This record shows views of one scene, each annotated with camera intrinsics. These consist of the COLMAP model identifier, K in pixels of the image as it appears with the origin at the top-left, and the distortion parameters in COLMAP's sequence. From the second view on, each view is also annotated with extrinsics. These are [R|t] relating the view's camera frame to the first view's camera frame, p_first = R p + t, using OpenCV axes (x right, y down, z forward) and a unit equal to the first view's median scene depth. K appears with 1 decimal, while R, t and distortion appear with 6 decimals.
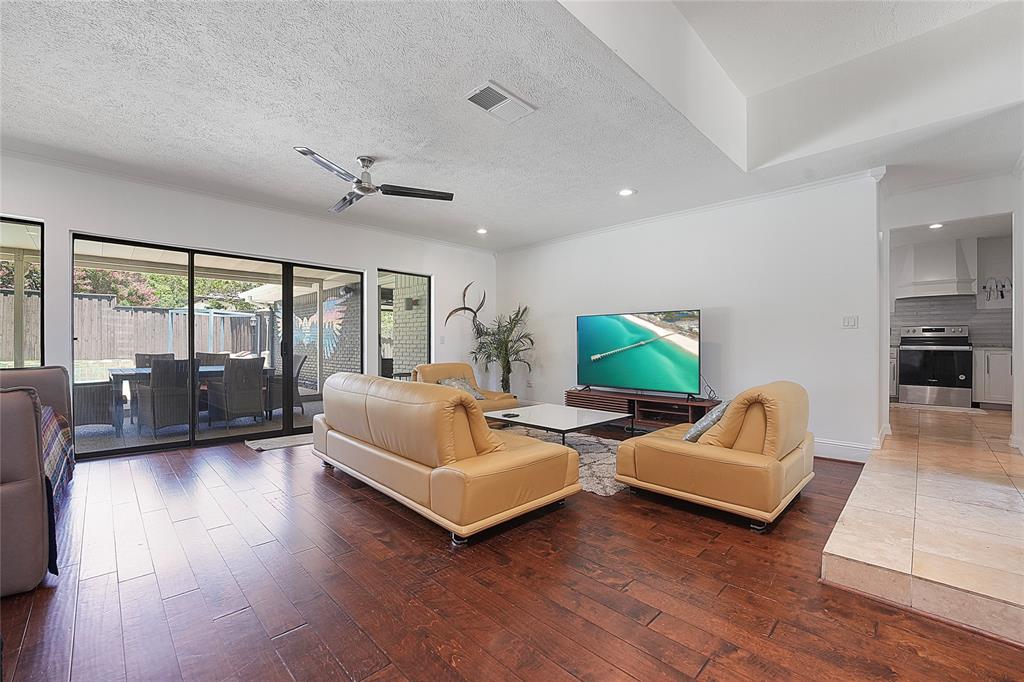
lens RADIAL K [[420.3, 0, 509.6], [0, 420.3, 345.3], [0, 0, 1]] dist [-0.022675, 0.000961]
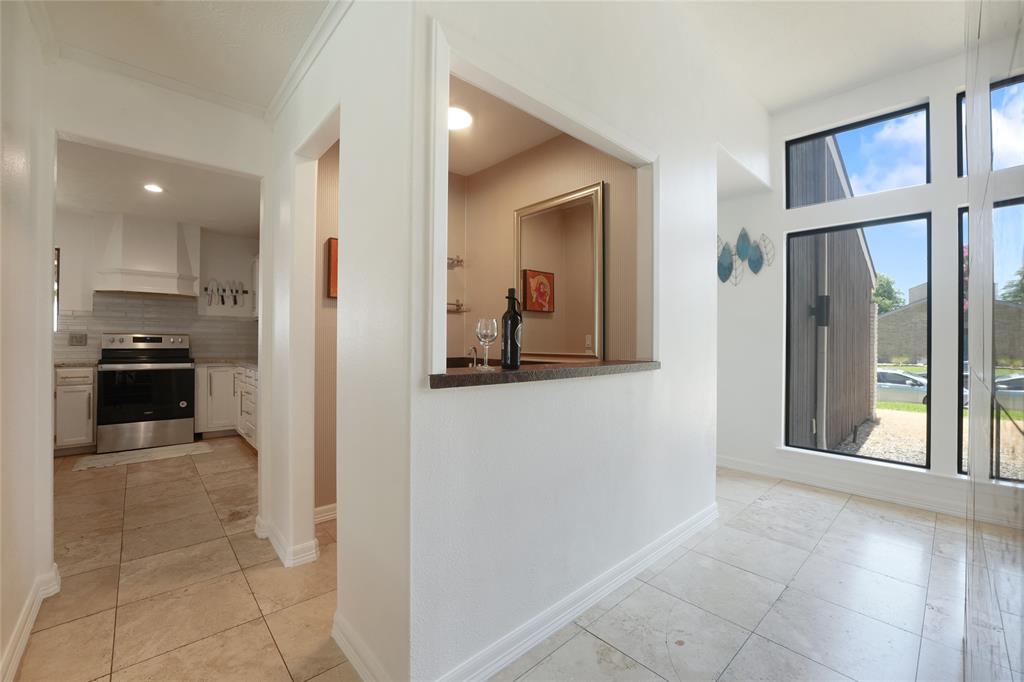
lens RADIAL K [[415.2, 0, 512.0], [0, 415.2, 341.0], [0, 0, 1]] dist [-0.026465, 0.000377]
pose [[0.044627, -0.001787, 0.999002, 0.377455], [-0.004322, 0.999989, 0.001981, -0.042928], [-0.998994, -0.004406, 0.044619, 0.356794]]
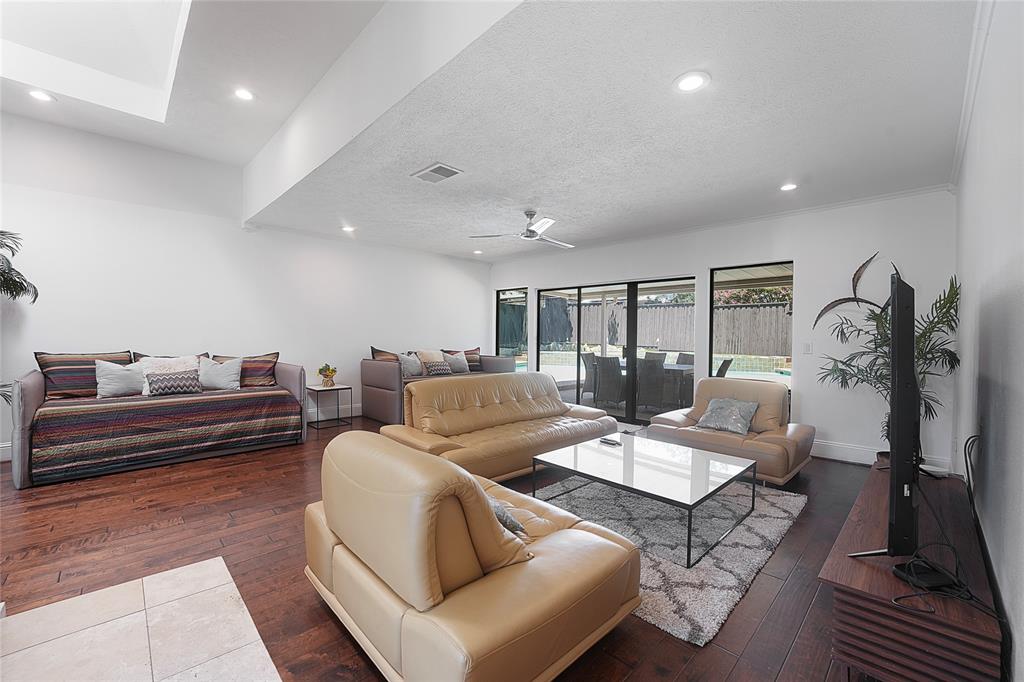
lens RADIAL K [[412.6, 0, 513.5], [0, 412.6, 340.0], [0, 0, 1]] dist [-0.025848, 0.000042]
pose [[-0.007706, 0.007834, -0.999940, 0.583784], [-0.013409, 0.999879, 0.007936, -0.028161], [0.999880, 0.013470, -0.007600, 0.570441]]
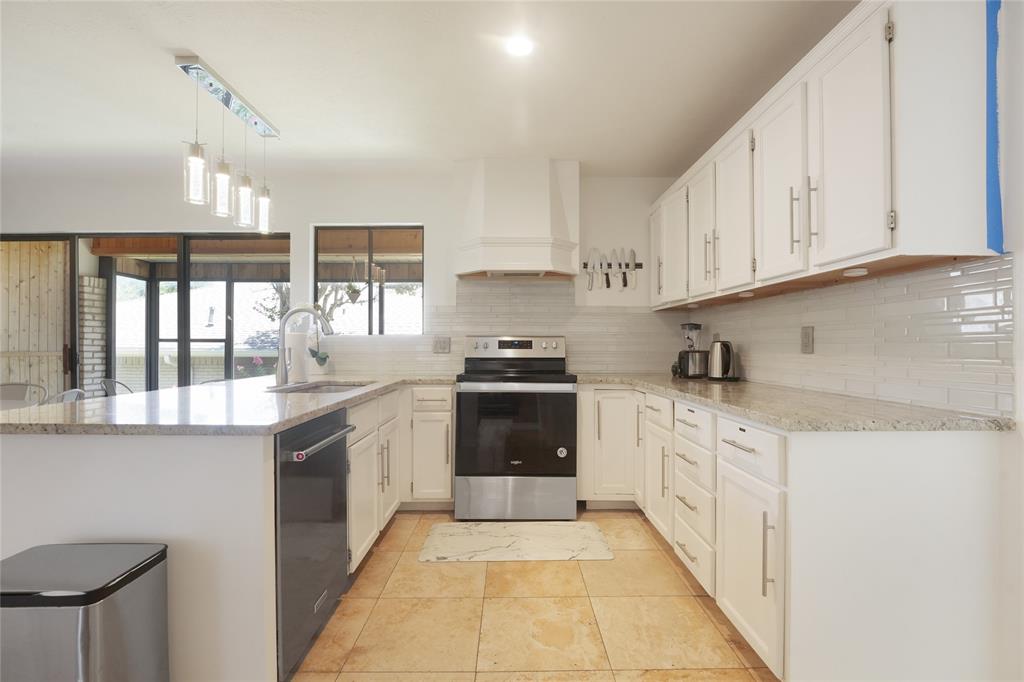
lens RADIAL K [[454.6, 0, 513.9], [0, 454.6, 350.5], [0, 0, 1]] dist [-0.013663, -0.000108]
pose [[0.702260, -0.008344, 0.711872, 0.712583], [0.003502, 0.999960, 0.008266, -0.038014], [-0.711912, -0.003312, 0.702261, 0.685355]]
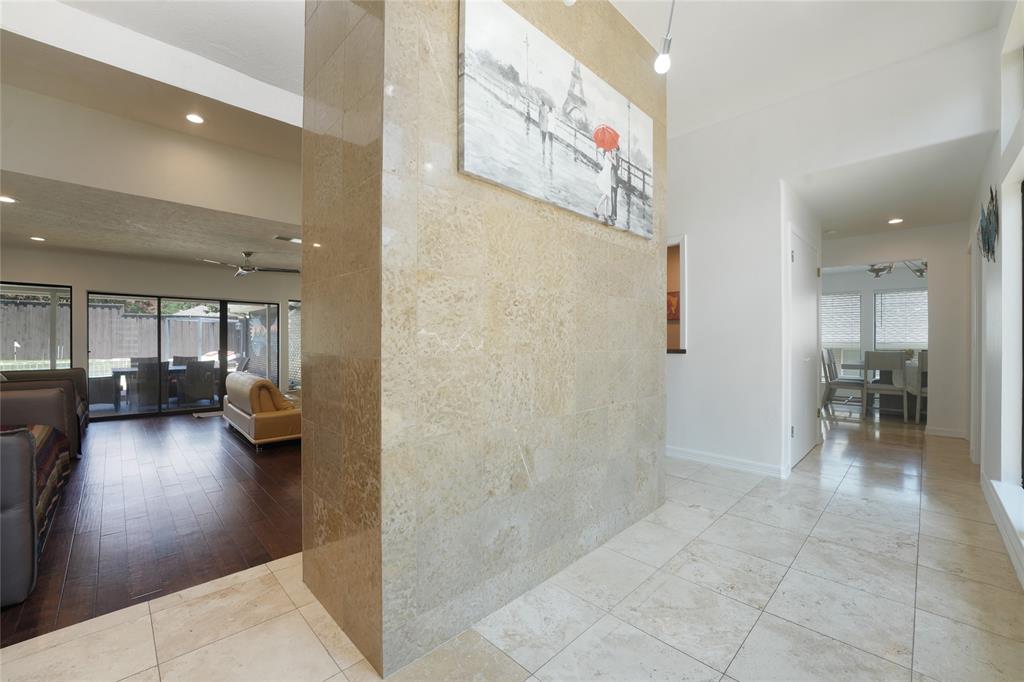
lens RADIAL K [[412.6, 0, 513.5], [0, 412.6, 340.0], [0, 0, 1]] dist [-0.025848, 0.000042]
pose [[0.999998, -0.001161, -0.001788, 0.481438], [0.001156, 0.999996, -0.002766, -0.037718], [0.001792, 0.002764, 0.999995, -0.451818]]
